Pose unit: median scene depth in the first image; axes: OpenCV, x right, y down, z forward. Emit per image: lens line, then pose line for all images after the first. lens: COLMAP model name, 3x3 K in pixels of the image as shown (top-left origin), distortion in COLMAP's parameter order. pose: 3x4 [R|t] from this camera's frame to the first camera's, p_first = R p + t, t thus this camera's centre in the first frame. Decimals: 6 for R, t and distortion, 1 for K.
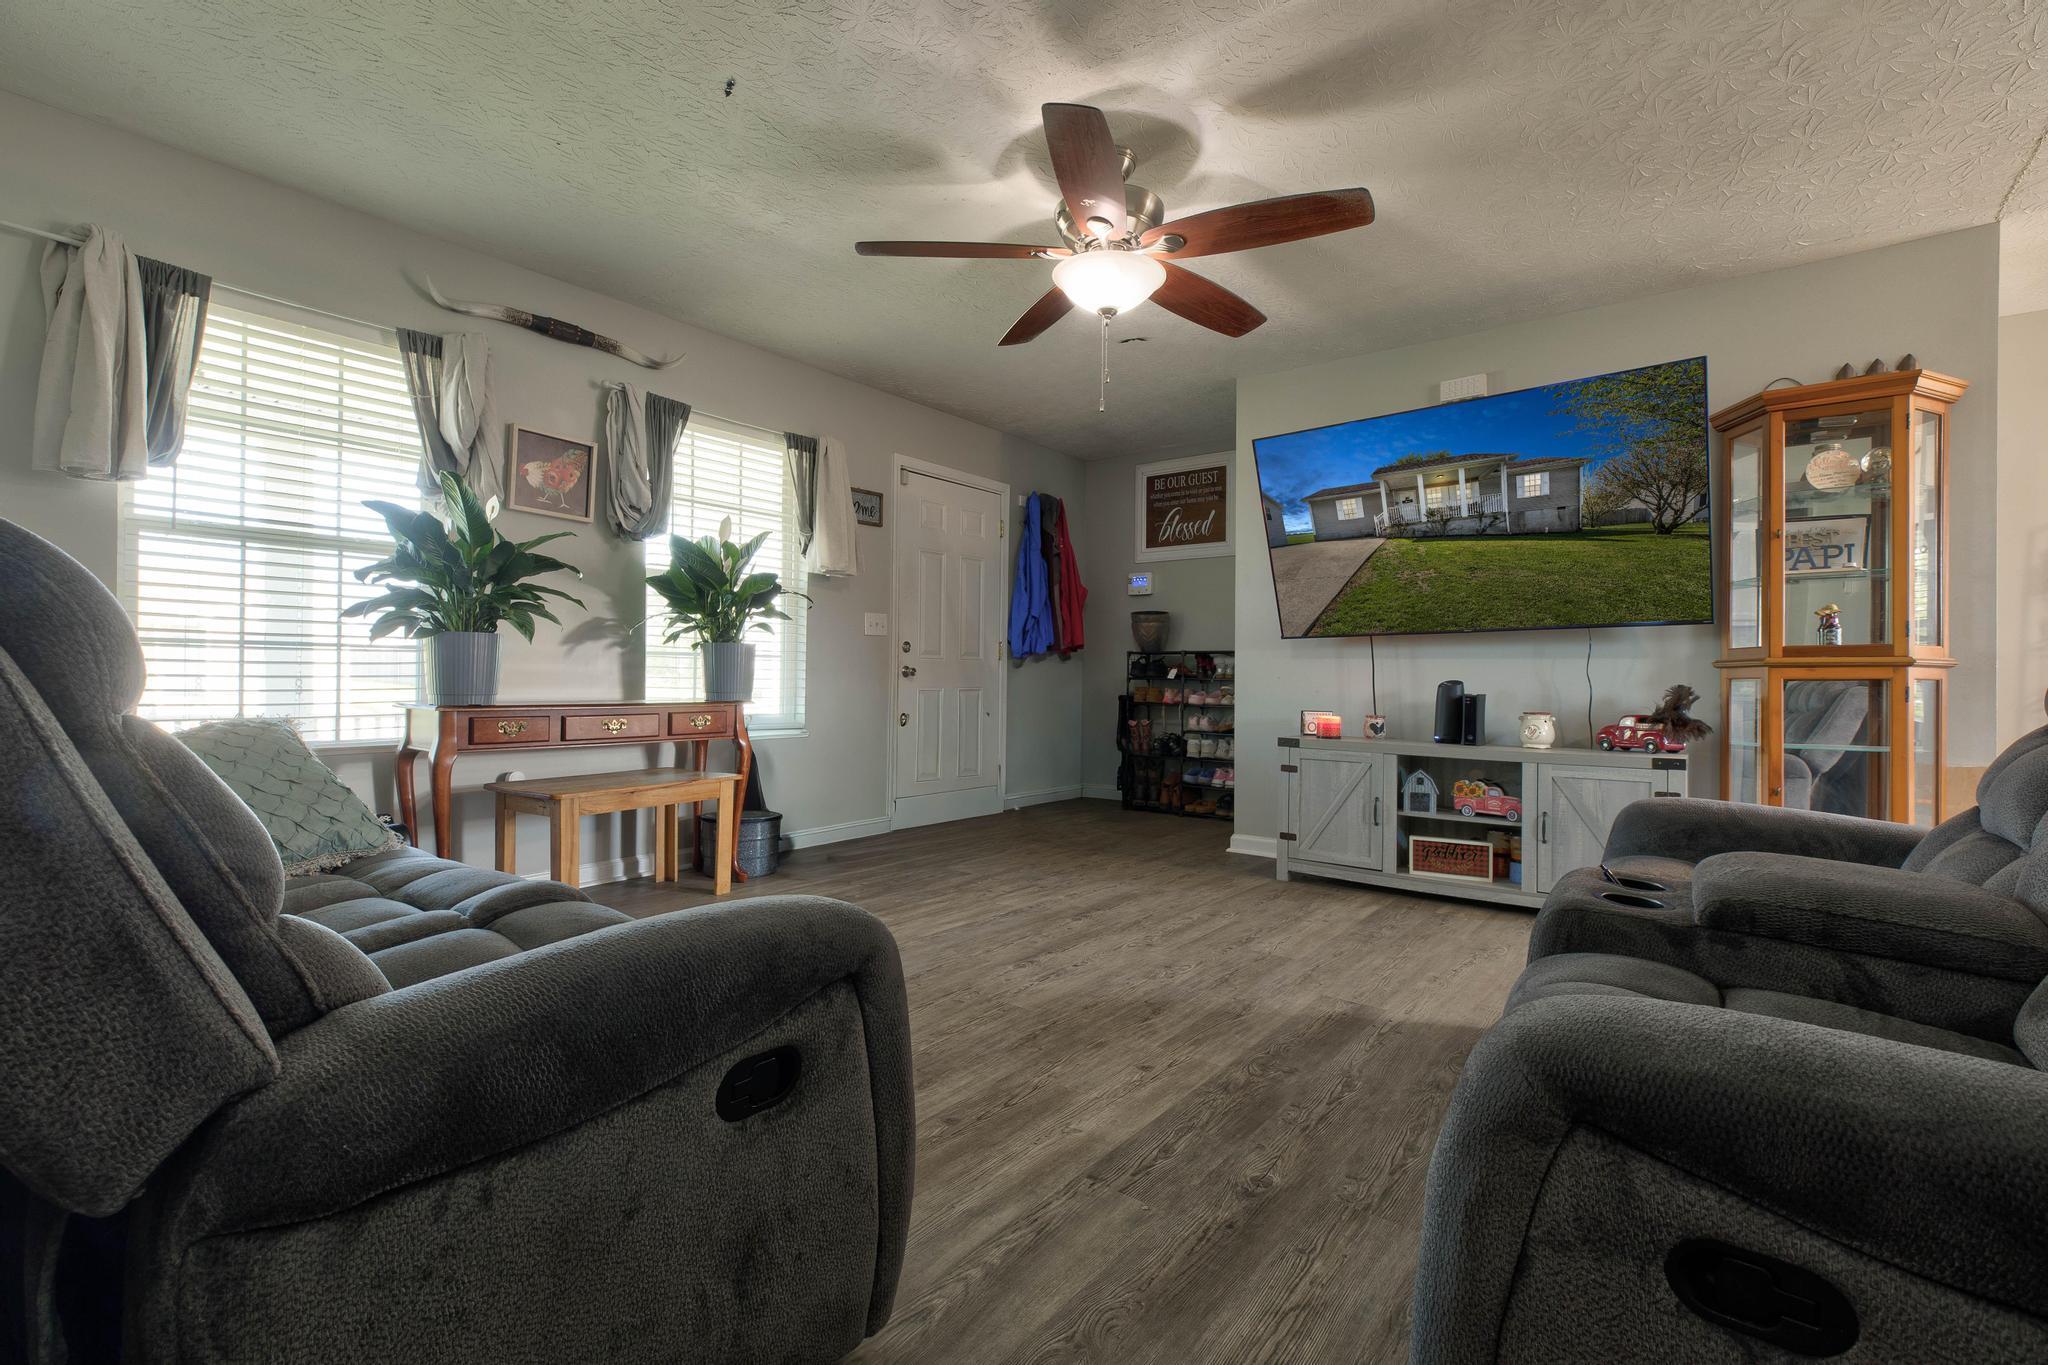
lens RADIAL K [[934.0, 0, 1011.6], [0, 934.0, 678.9], [0, 0, 1]] dist [0.005012, 0.000030]
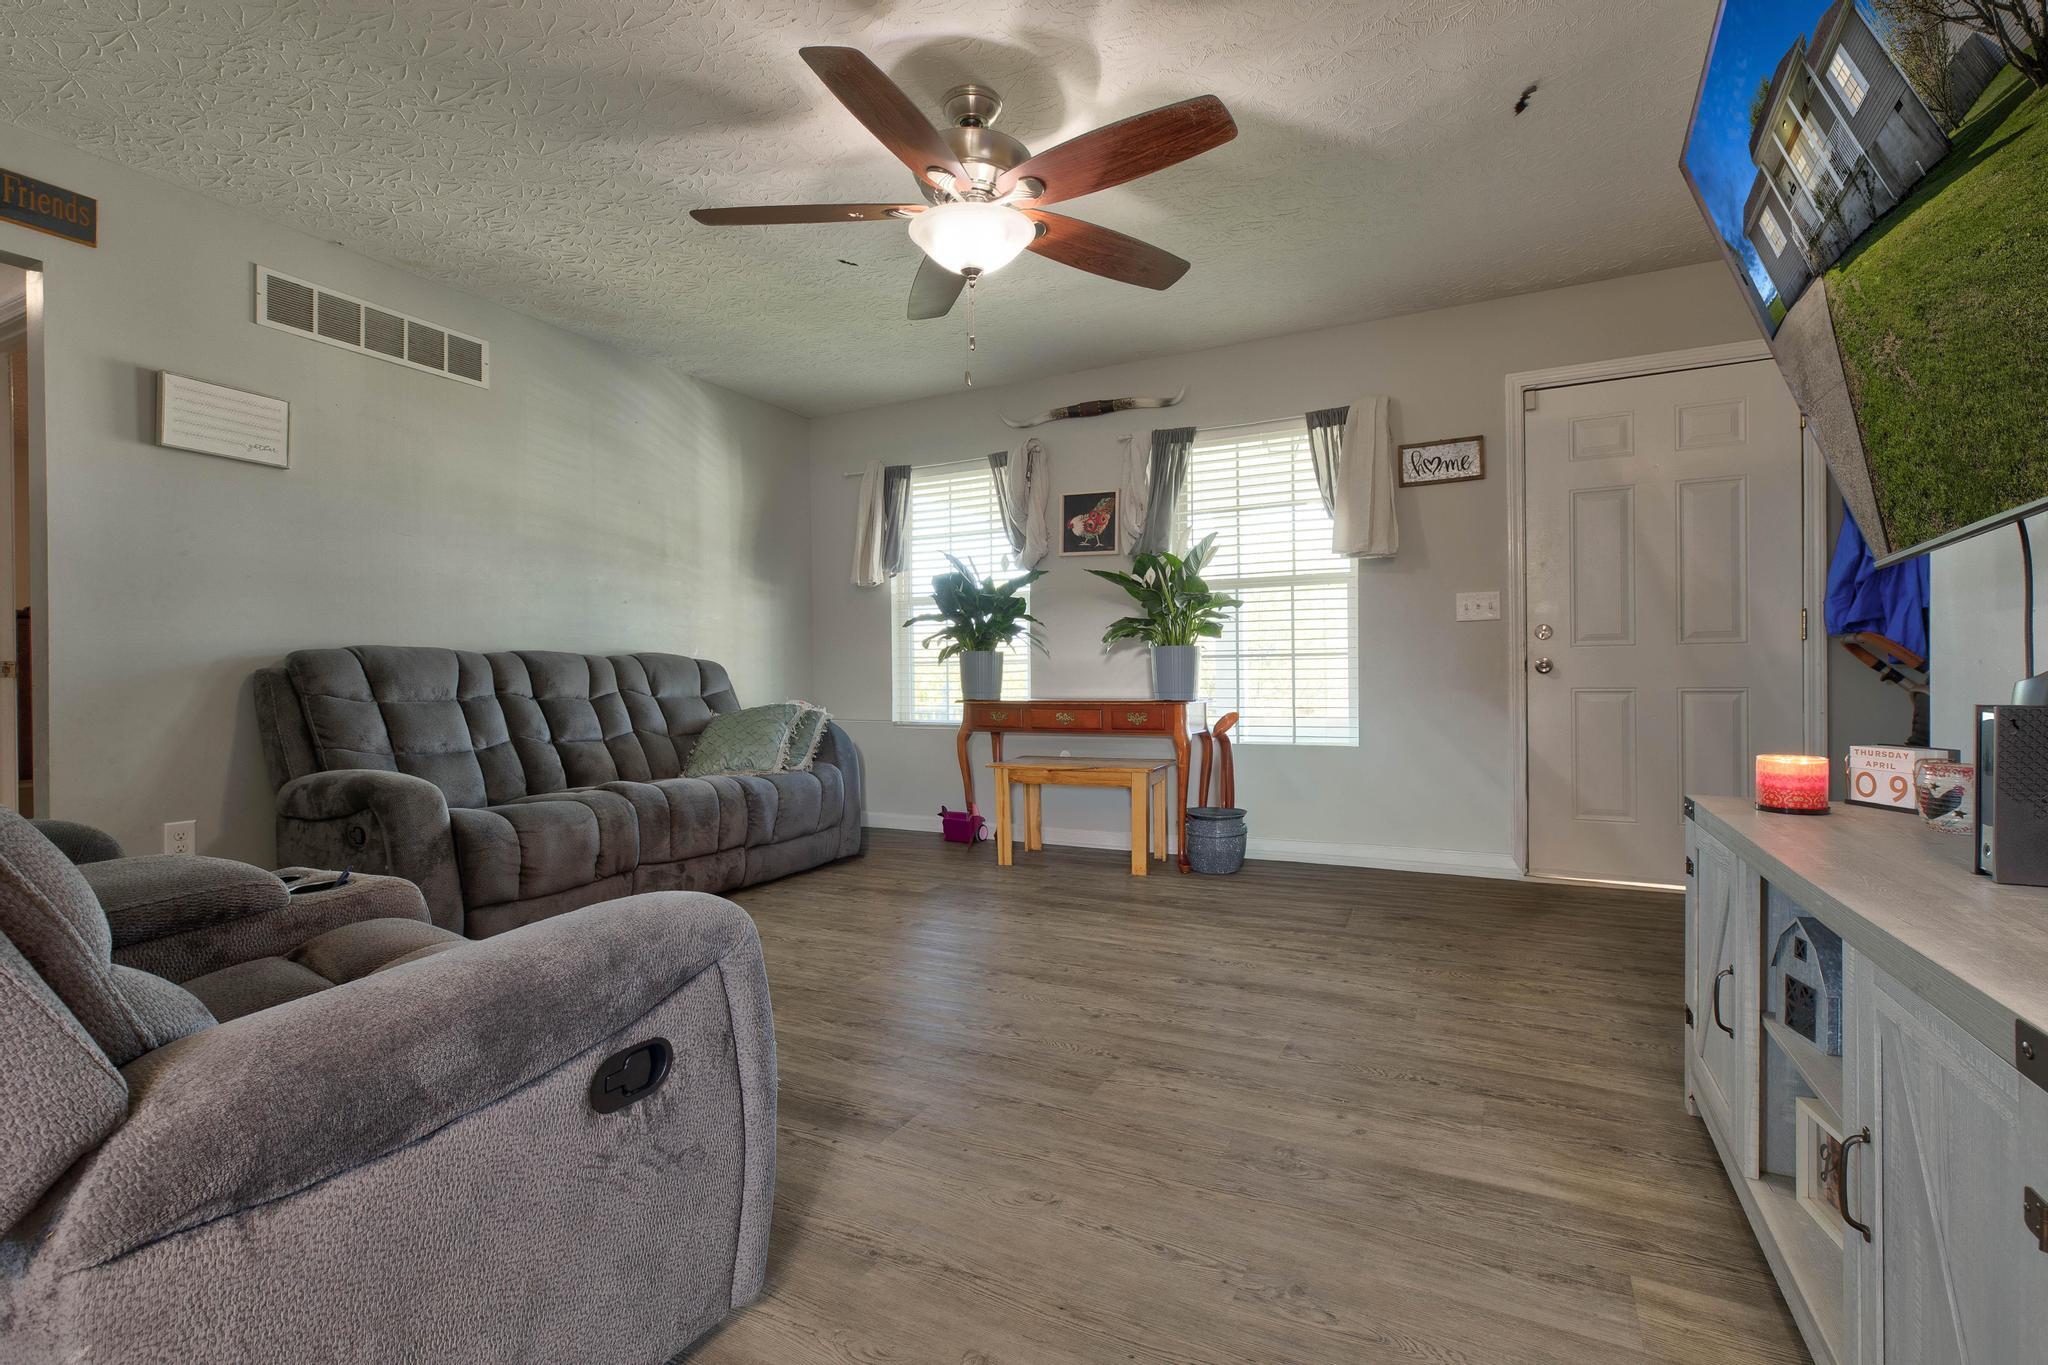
lens RADIAL K [[934.0, 0, 1011.4], [0, 934.0, 689.2], [0, 0, 1]] dist [0.005012, 0.000030]
pose [[0.180263, -0.001229, -0.983618, 0.900784], [0.008425, 0.999964, 0.000295, 0.010876], [0.983582, -0.008340, 0.180267, 0.790833]]
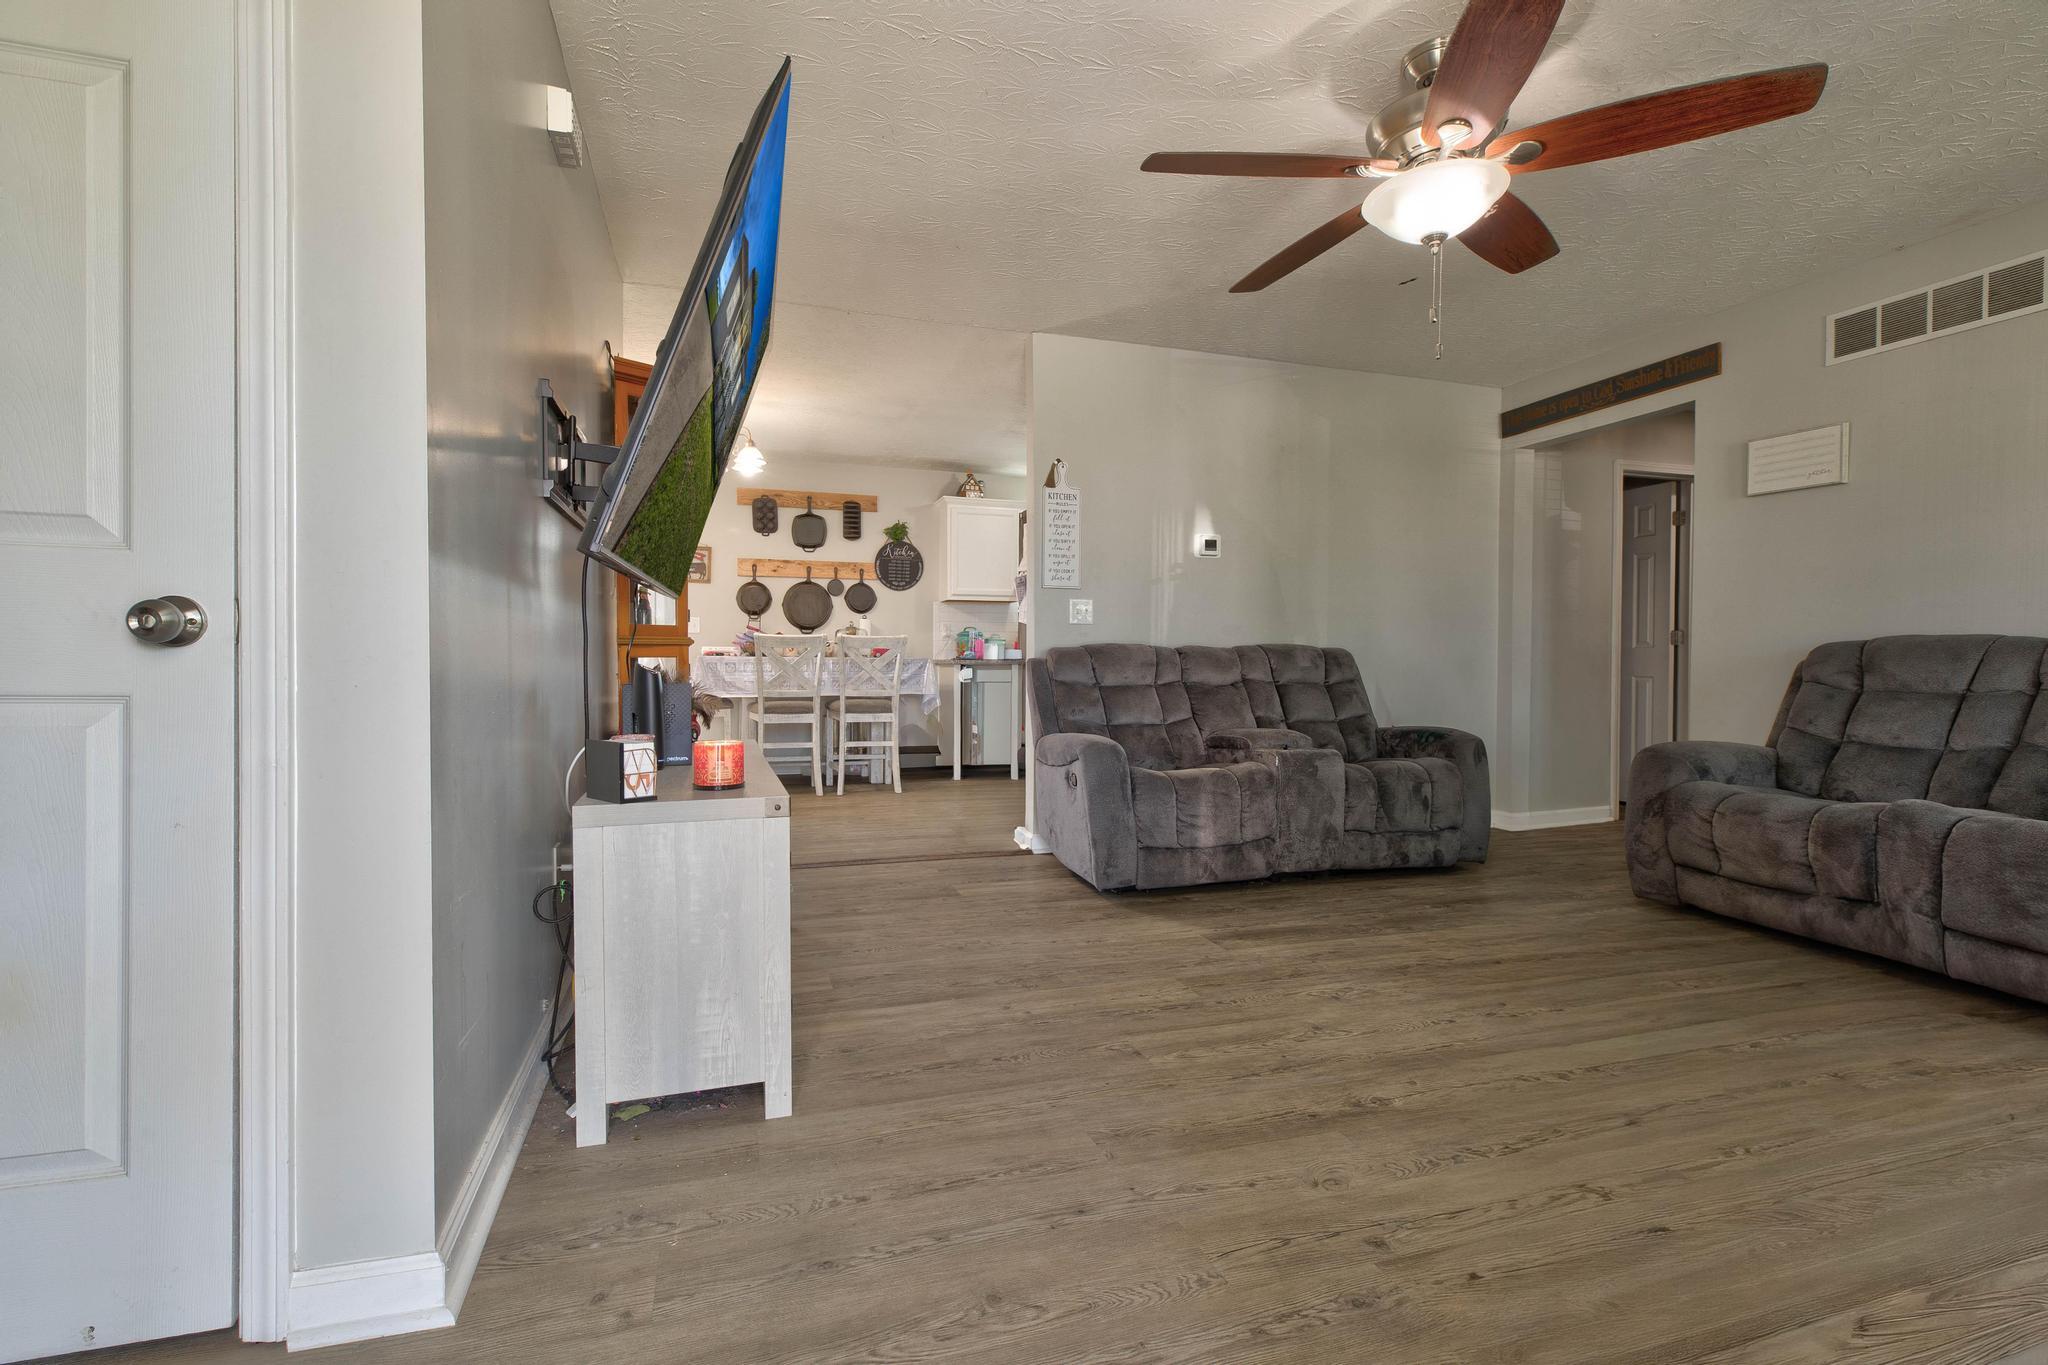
lens RADIAL K [[934.0, 0, 1020.3], [0, 934.0, 671.2], [0, 0, 1]] dist [0.005012, 0.000030]
pose [[-0.829967, -0.021127, 0.557412, -0.062254], [-0.016539, 0.999775, 0.013269, -0.001742], [-0.557567, 0.001794, -0.830130, 1.737085]]
